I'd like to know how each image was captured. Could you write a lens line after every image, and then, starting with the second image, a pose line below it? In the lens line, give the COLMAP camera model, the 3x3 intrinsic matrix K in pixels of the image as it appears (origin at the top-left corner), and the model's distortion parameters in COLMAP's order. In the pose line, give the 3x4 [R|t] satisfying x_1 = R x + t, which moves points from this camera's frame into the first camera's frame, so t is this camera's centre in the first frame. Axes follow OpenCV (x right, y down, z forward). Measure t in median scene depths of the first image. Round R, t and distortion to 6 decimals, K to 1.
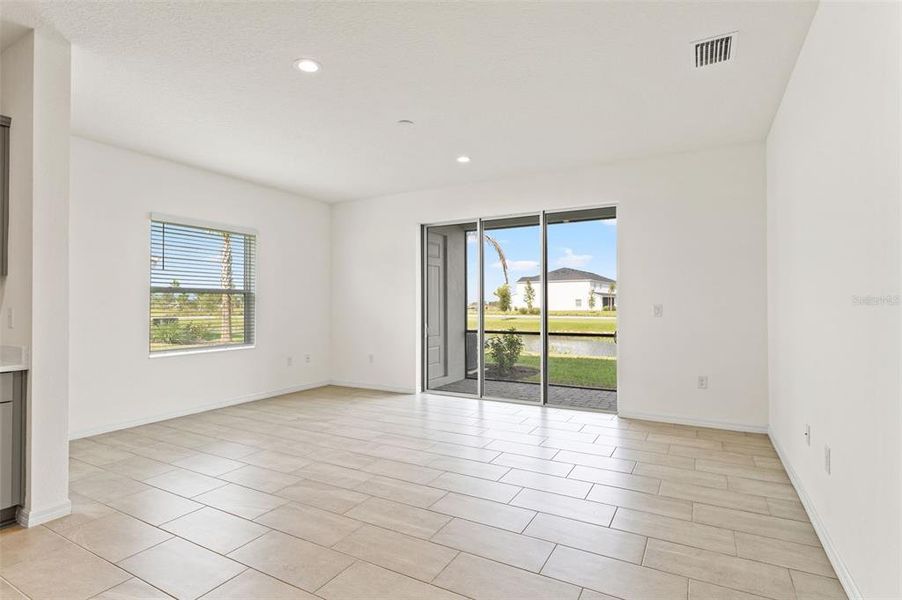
lens RADIAL K [[427.7, 0, 452.1], [0, 427.7, 304.6], [0, 0, 1]] dist [-0.000363, 0.000195]
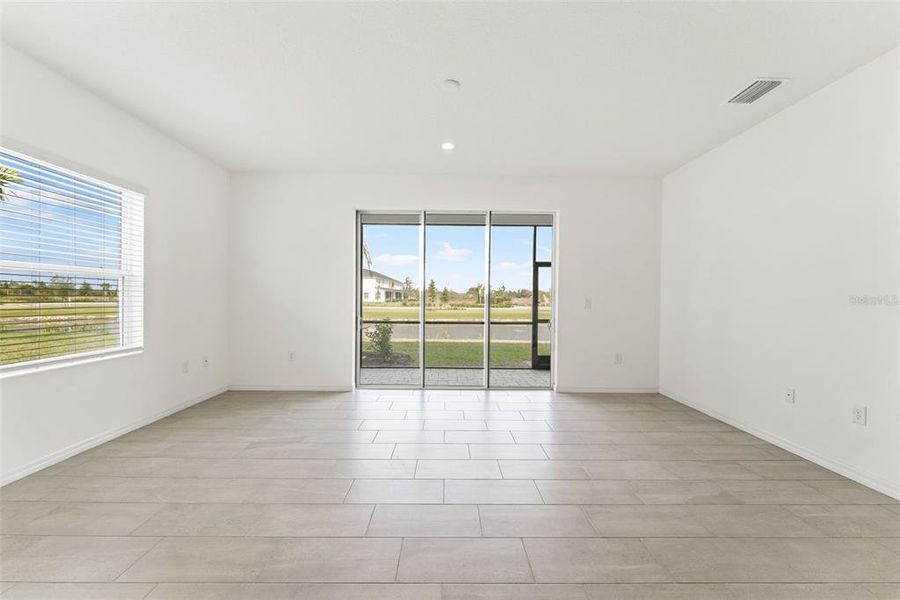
lens RADIAL K [[355.4, 0, 436.8], [0, 355.4, 298.8], [0, 0, 1]] dist [-0.002746, -0.000409]
pose [[0.879331, 0.007726, 0.476148, -0.330190], [-0.010192, 0.999945, 0.002597, 0.004555], [-0.476102, -0.007136, 0.879361, 0.262660]]
